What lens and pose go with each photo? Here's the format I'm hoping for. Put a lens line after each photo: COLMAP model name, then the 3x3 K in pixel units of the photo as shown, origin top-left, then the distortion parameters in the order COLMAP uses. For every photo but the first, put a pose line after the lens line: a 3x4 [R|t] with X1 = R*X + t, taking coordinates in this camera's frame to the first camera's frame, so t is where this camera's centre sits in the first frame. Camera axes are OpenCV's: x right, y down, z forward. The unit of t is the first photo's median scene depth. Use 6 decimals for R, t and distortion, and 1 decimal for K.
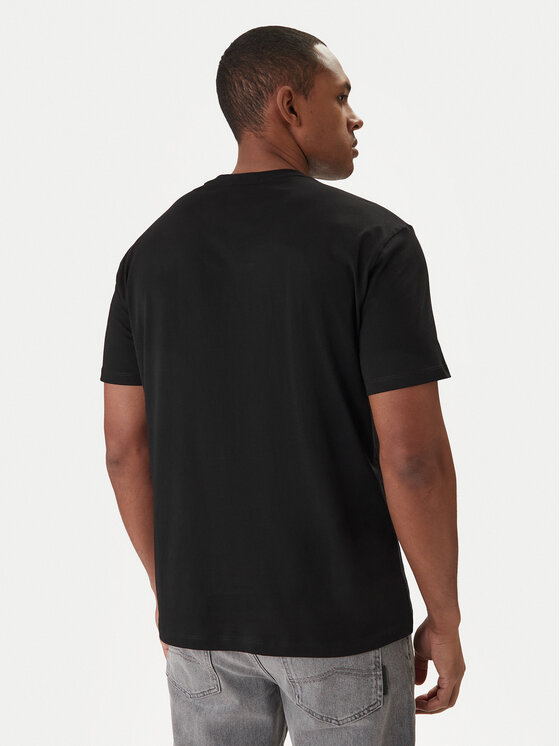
lens RADIAL K [[563.3, 0, 278.8], [0, 563.3, 373.3], [0, 0, 1]] dist [0.003031, 0.000253]
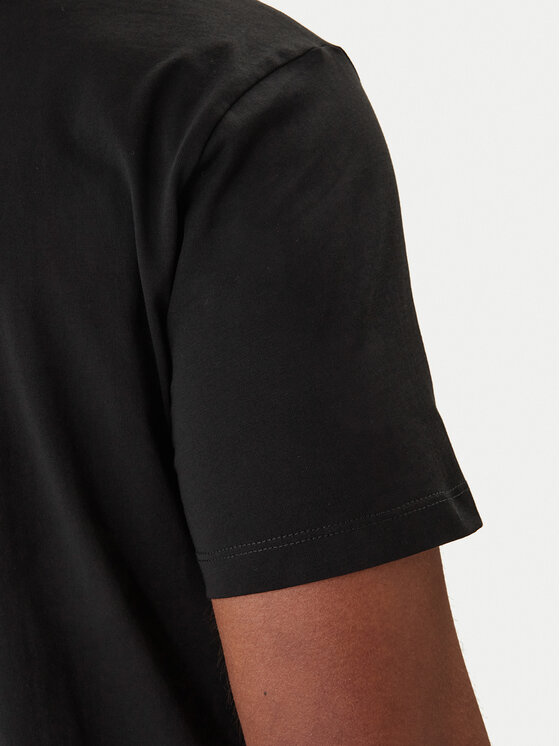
lens RADIAL K [[741.4, 0, 280.8], [0, 741.4, 372.6], [0, 0, 1]] dist [0.002750, 0.000000]
pose [[0.997951, -0.021440, -0.060279, 0.230315], [0.018028, 0.998235, -0.056577, -0.059929], [0.061385, 0.055375, 0.996577, 0.613253]]
